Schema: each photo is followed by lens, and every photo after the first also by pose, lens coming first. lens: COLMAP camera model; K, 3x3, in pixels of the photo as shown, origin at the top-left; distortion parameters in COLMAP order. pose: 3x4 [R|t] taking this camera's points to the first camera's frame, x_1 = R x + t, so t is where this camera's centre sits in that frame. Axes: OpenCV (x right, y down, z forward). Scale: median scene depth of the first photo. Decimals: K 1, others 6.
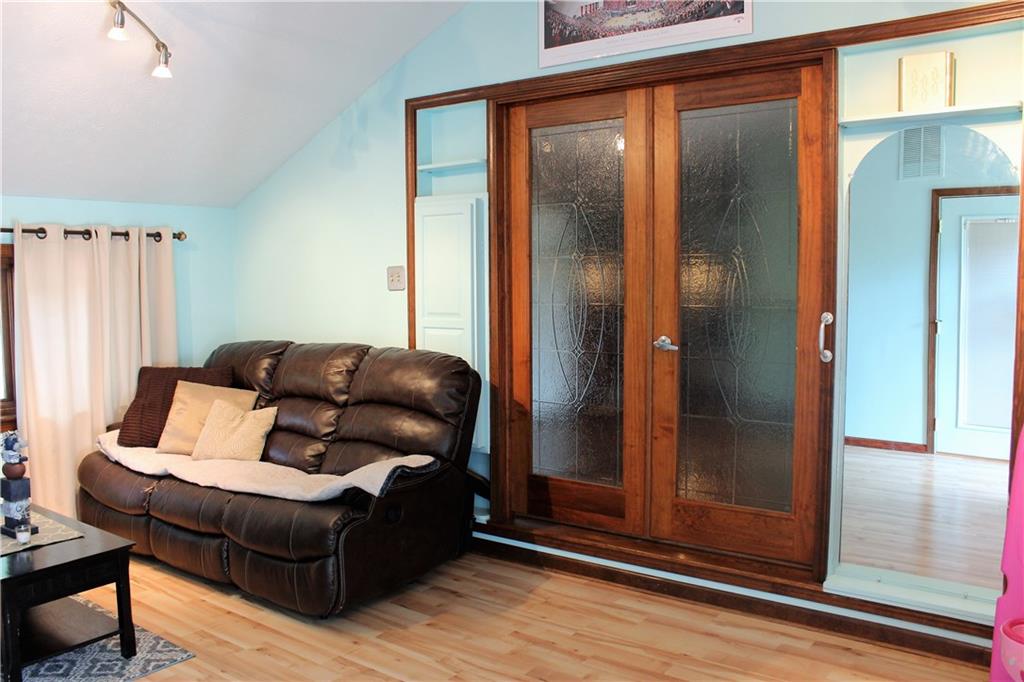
lens RADIAL K [[850.6, 0, 510.3], [0, 850.6, 339.7], [0, 0, 1]] dist [-0.155876, 0.131968]
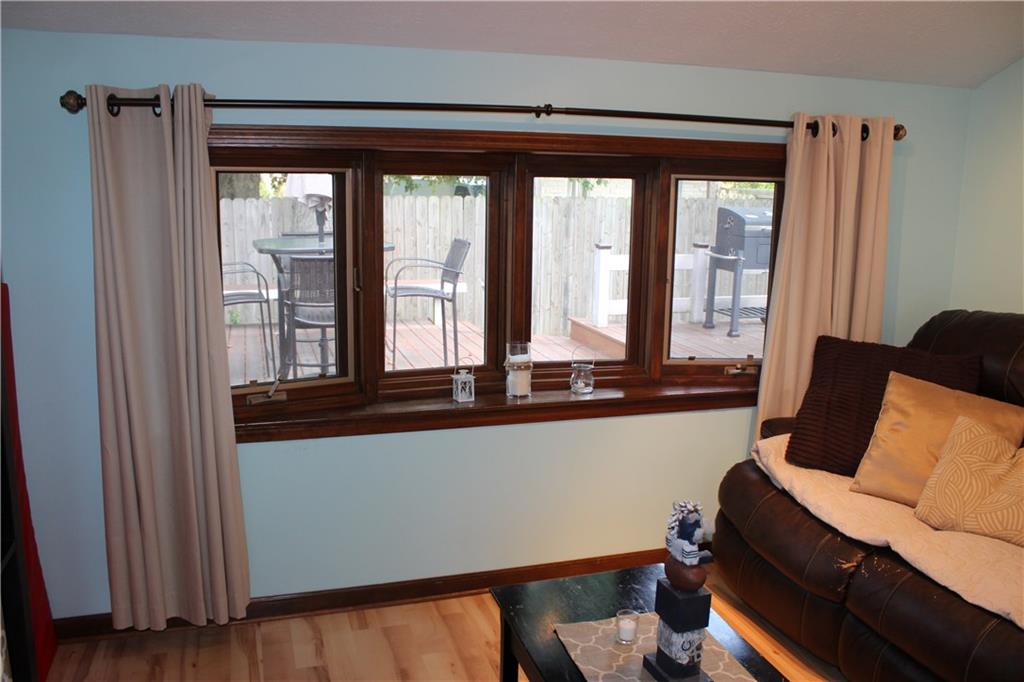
lens RADIAL K [[850.6, 0, 512.0], [0, 850.6, 350.6], [0, 0, 1]] dist [-0.155876, 0.131968]
pose [[0.810827, 0.141936, -0.567815, -0.310480], [-0.068054, 0.986432, 0.149398, -0.041223], [0.581316, -0.082494, 0.809485, 0.383000]]
